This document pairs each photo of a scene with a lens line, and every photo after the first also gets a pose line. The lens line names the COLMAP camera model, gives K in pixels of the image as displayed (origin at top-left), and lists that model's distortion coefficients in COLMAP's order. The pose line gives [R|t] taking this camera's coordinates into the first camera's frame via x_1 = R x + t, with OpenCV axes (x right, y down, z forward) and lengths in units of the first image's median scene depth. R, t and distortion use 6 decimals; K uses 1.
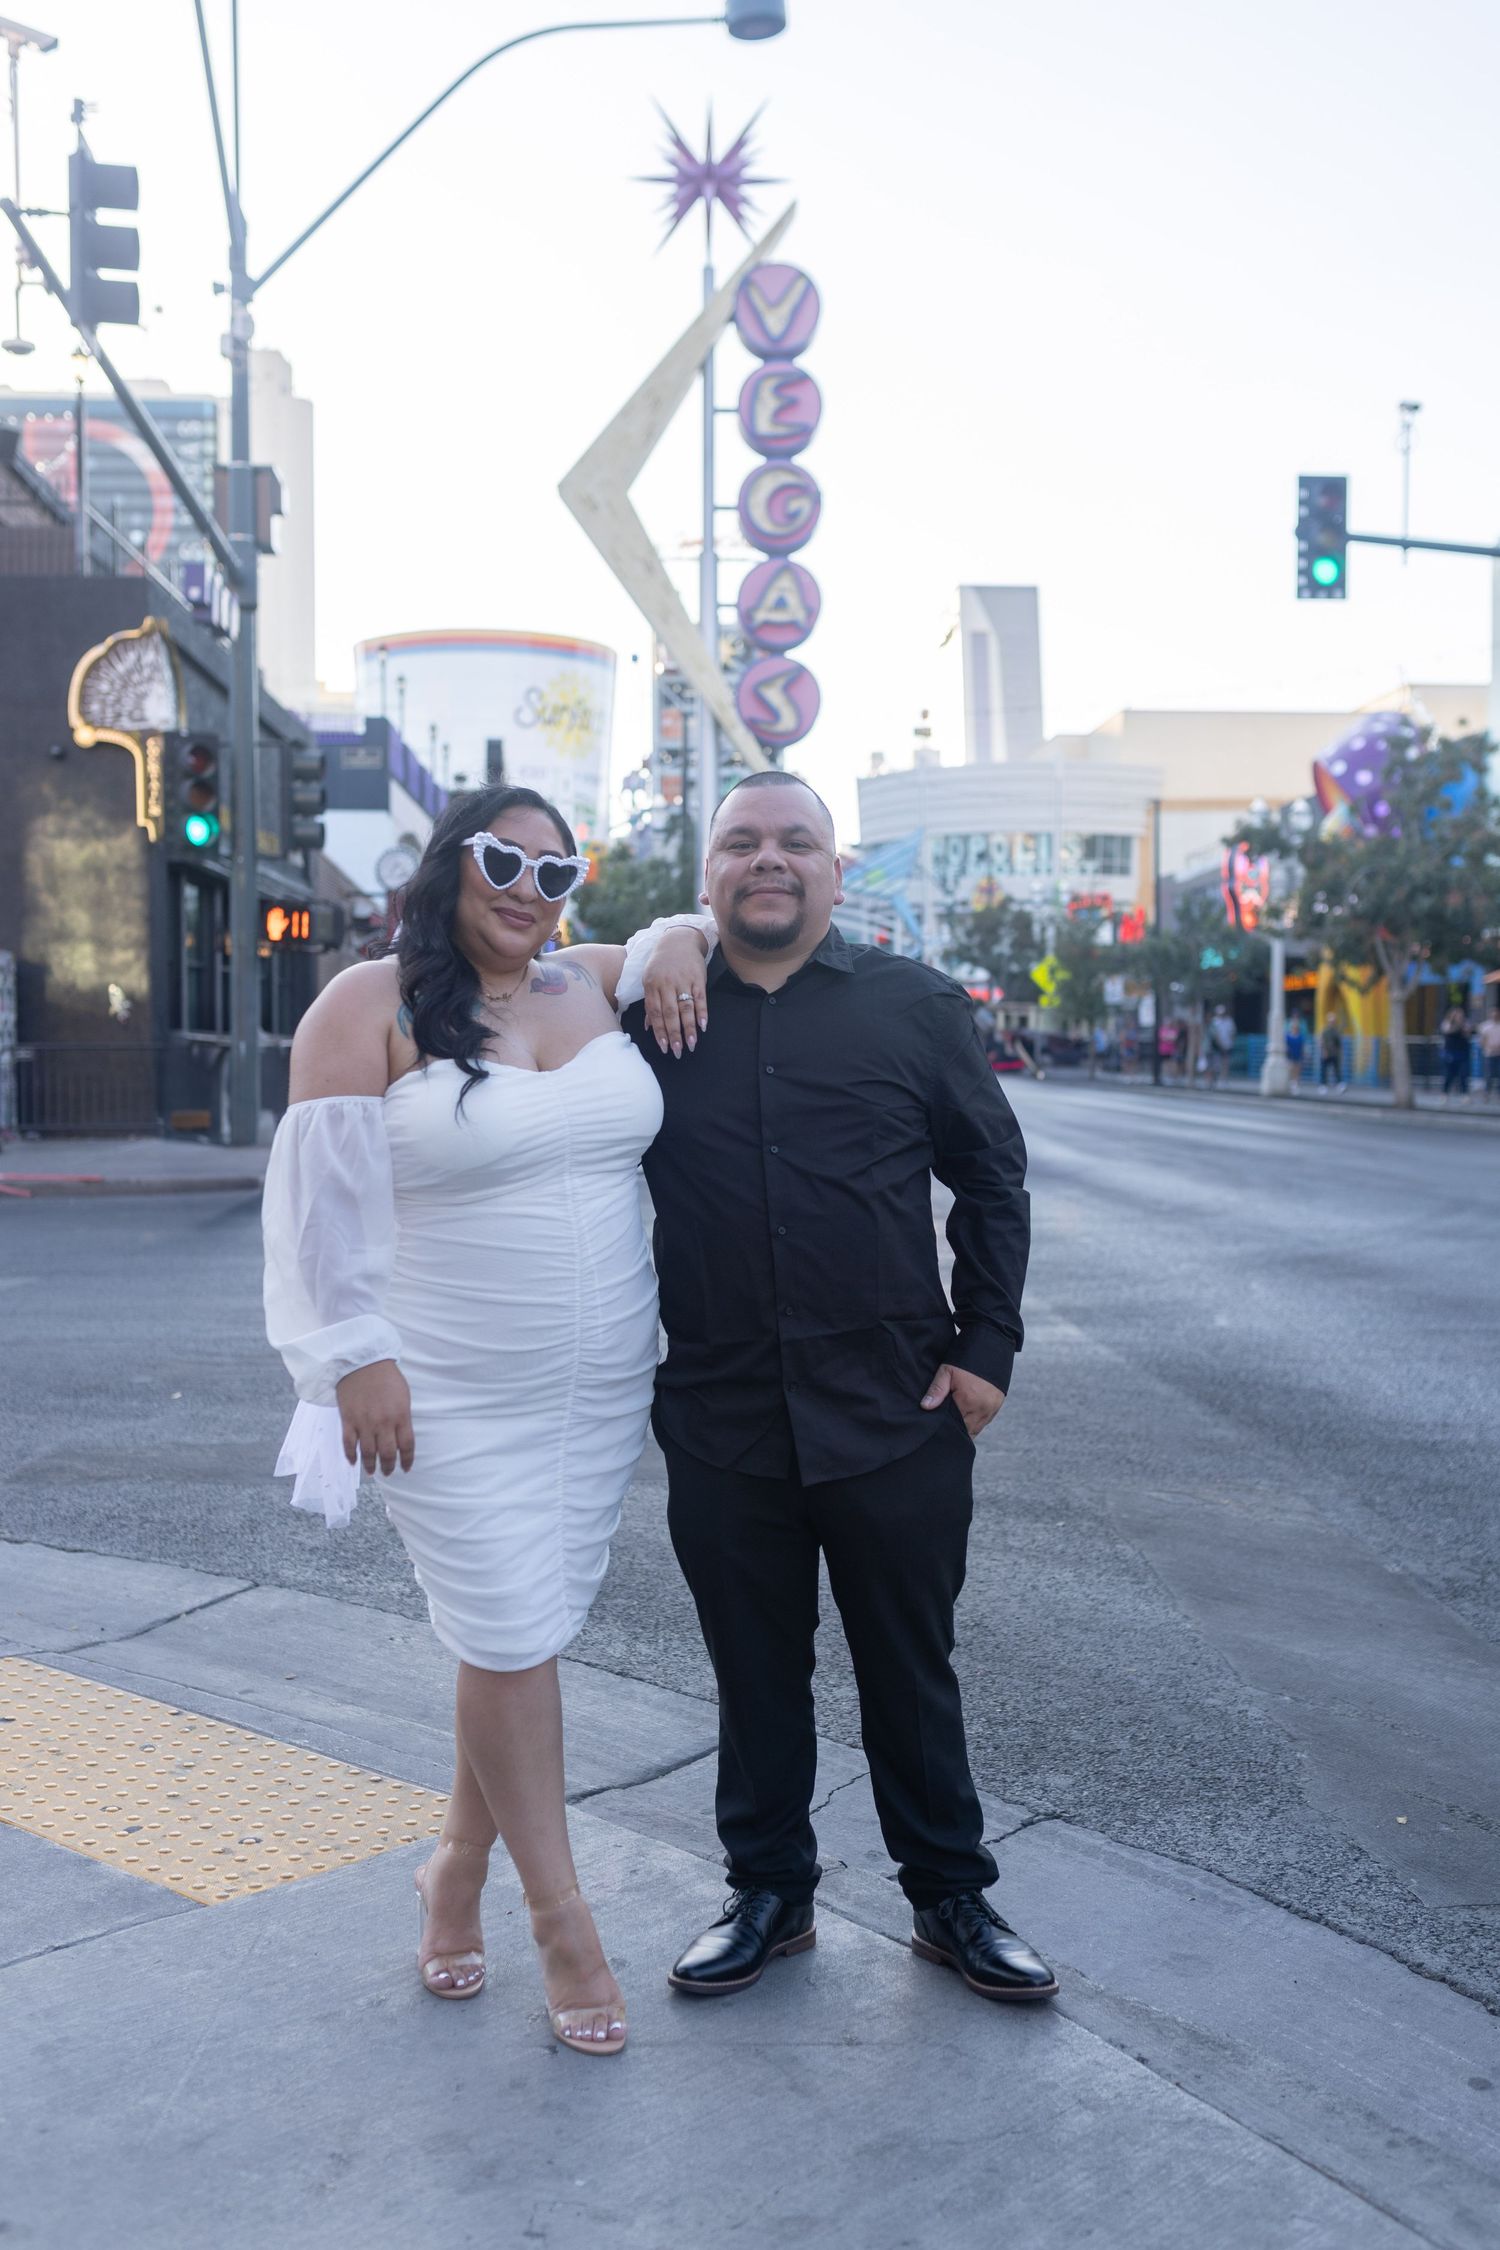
lens RADIAL K [[2164.6, 0, 756.4], [0, 2164.6, 1112.6], [0, 0, 1]] dist [0.003344, 0.028609]
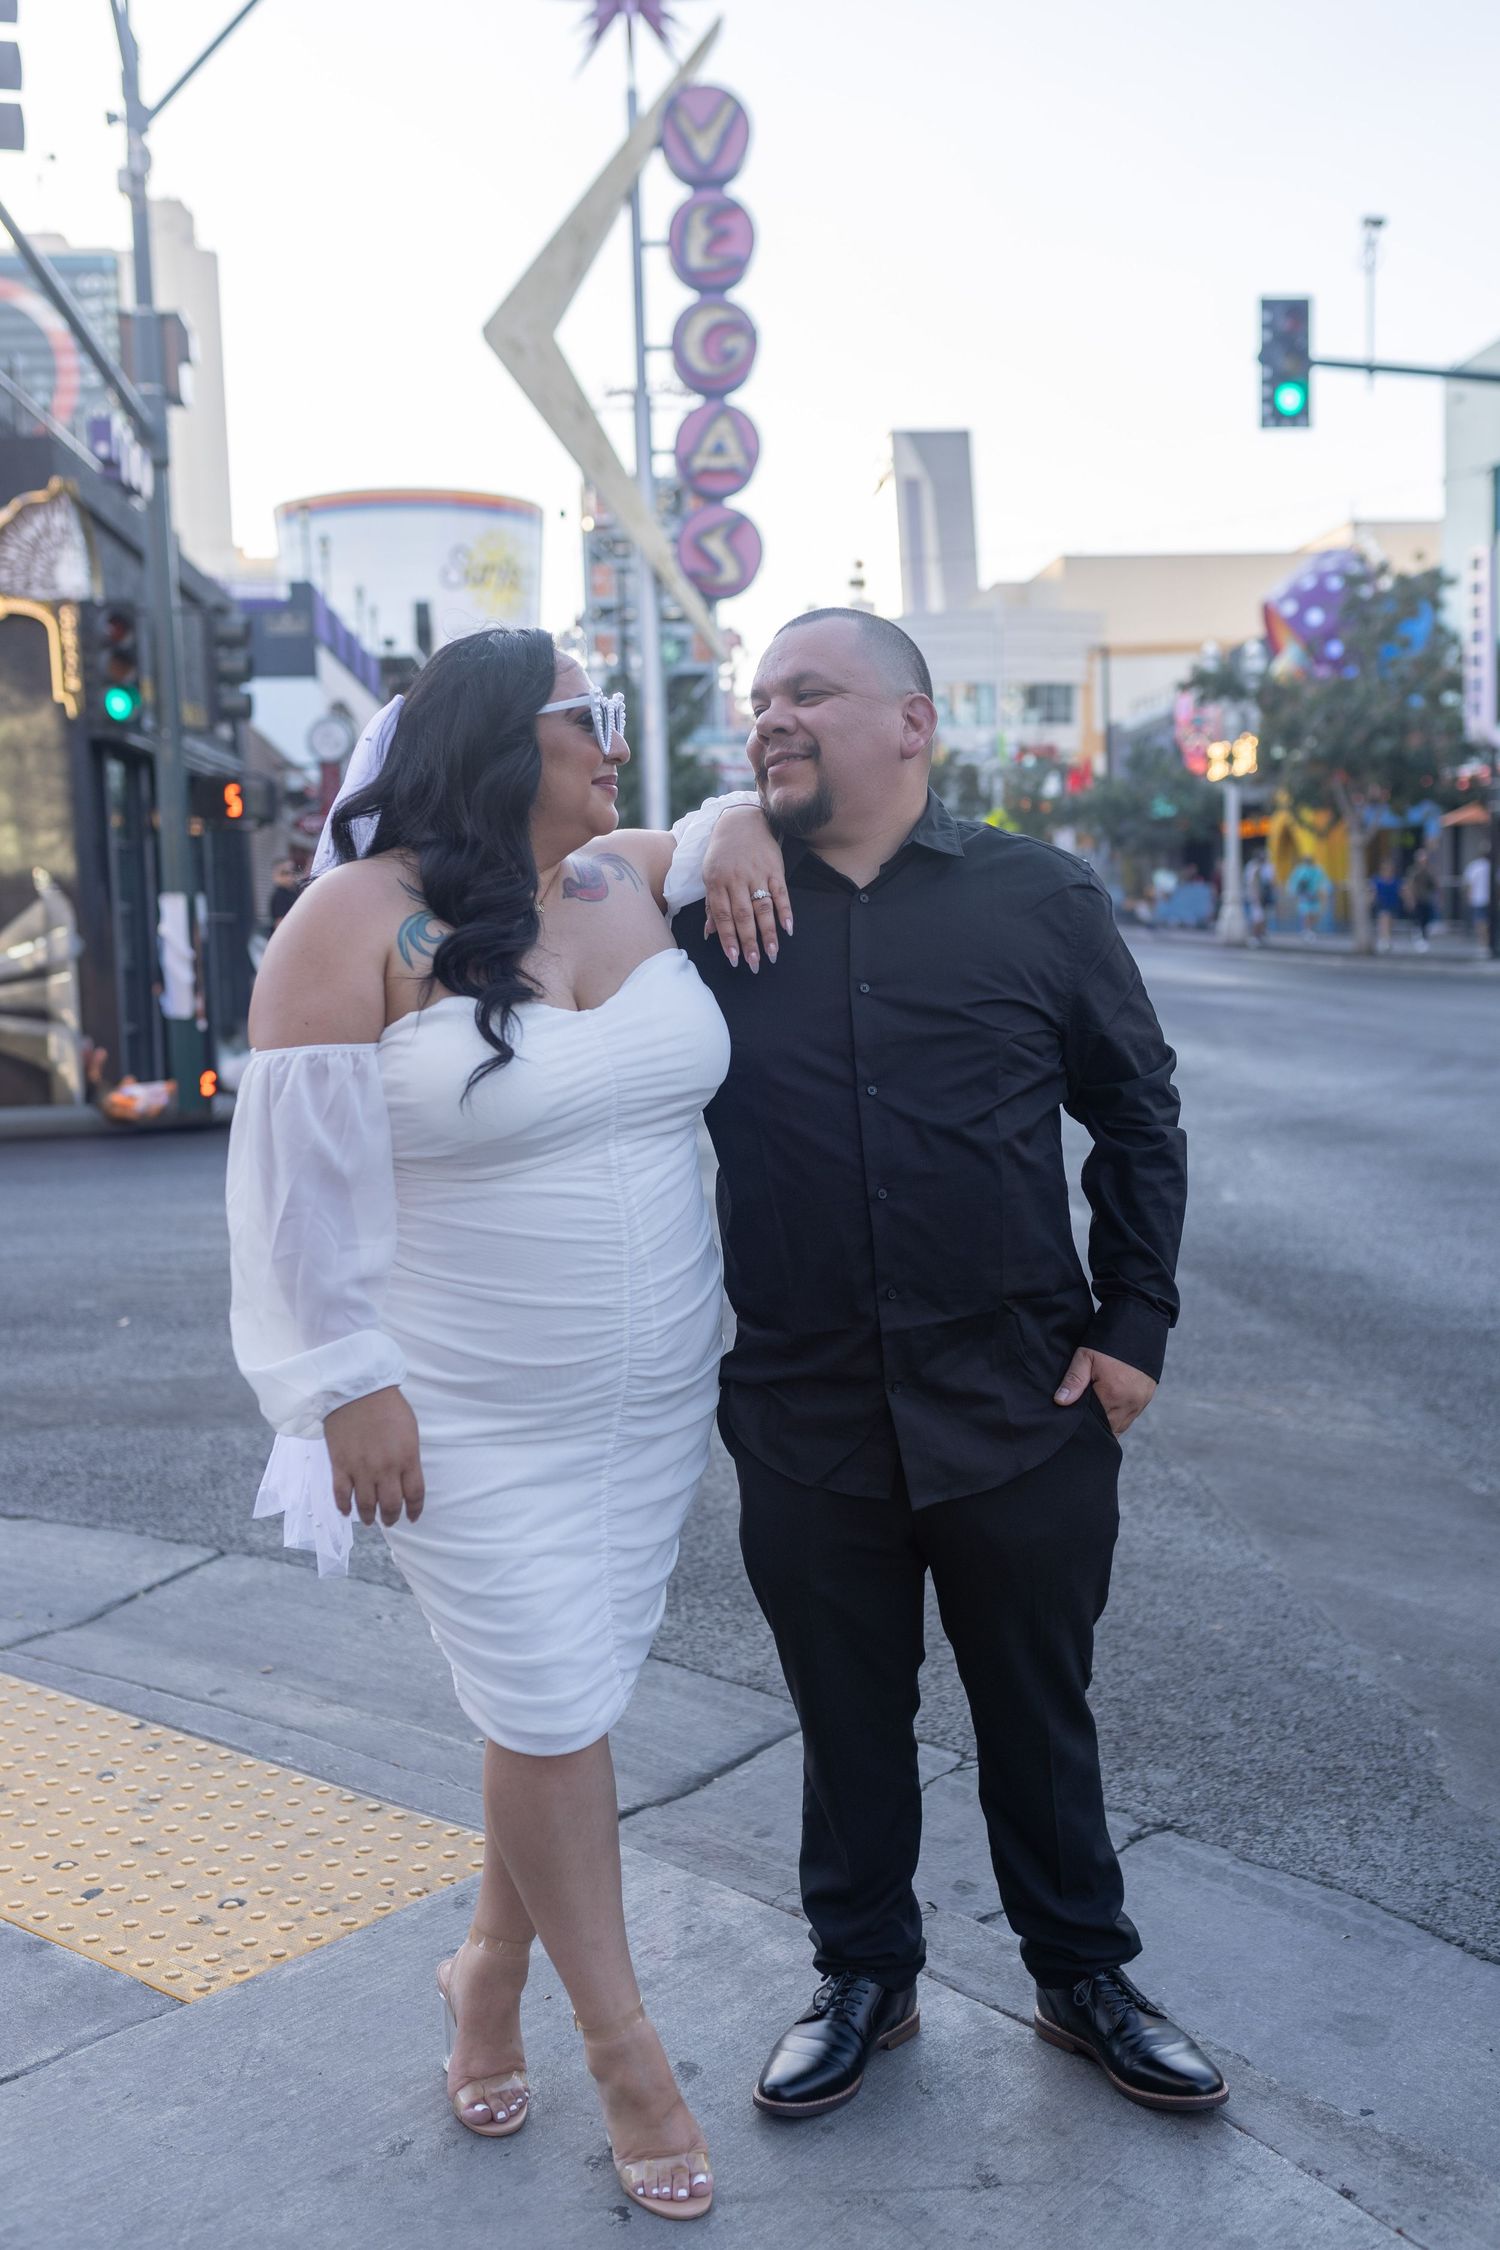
lens RADIAL K [[2164.6, 0, 756.4], [0, 2164.6, 1112.6], [0, 0, 1]] dist [0.003344, 0.028609]
pose [[0.999181, -0.032000, 0.024782, -0.023006], [0.030348, 0.997462, 0.064405, -0.012365], [-0.026780, -0.063600, 0.997616, 0.097498]]
